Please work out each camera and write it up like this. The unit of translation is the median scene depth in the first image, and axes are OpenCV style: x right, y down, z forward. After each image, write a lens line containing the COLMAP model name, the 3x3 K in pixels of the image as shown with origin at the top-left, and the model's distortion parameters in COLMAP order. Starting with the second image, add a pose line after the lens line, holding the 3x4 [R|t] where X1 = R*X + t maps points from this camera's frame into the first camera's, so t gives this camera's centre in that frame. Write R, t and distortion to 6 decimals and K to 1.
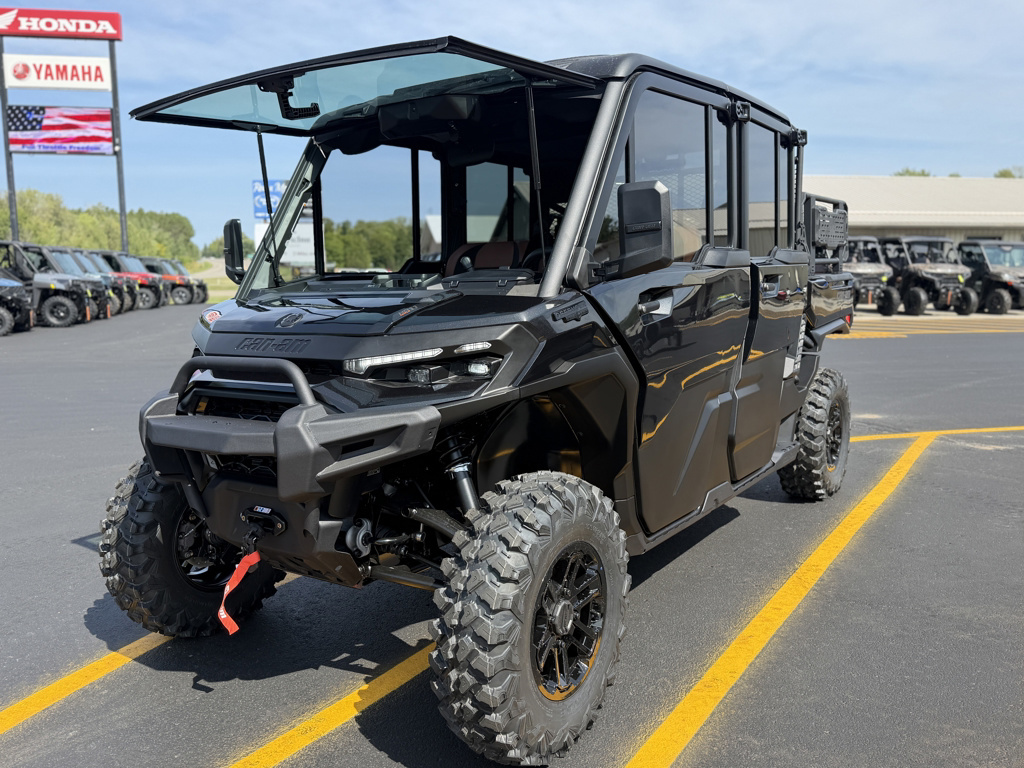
lens RADIAL K [[886.7, 0, 512.8], [0, 886.7, 381.3], [0, 0, 1]] dist [0.005779, -0.004930]
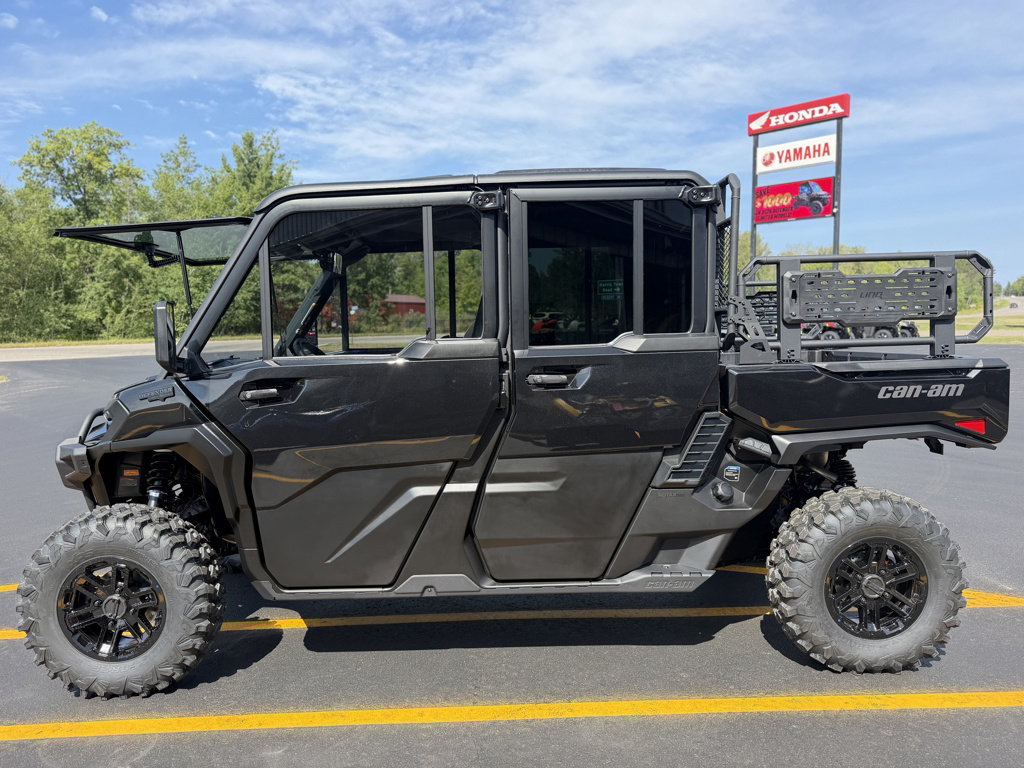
lens RADIAL K [[756.6, 0, 512.7], [0, 756.6, 383.1], [0, 0, 1]] dist [0.035109, -0.026300]
pose [[0.549134, 0.075019, -0.832360, 0.178920], [-0.093527, 0.995223, 0.027995, -0.023860], [0.830484, 0.062476, 0.553527, 0.106012]]
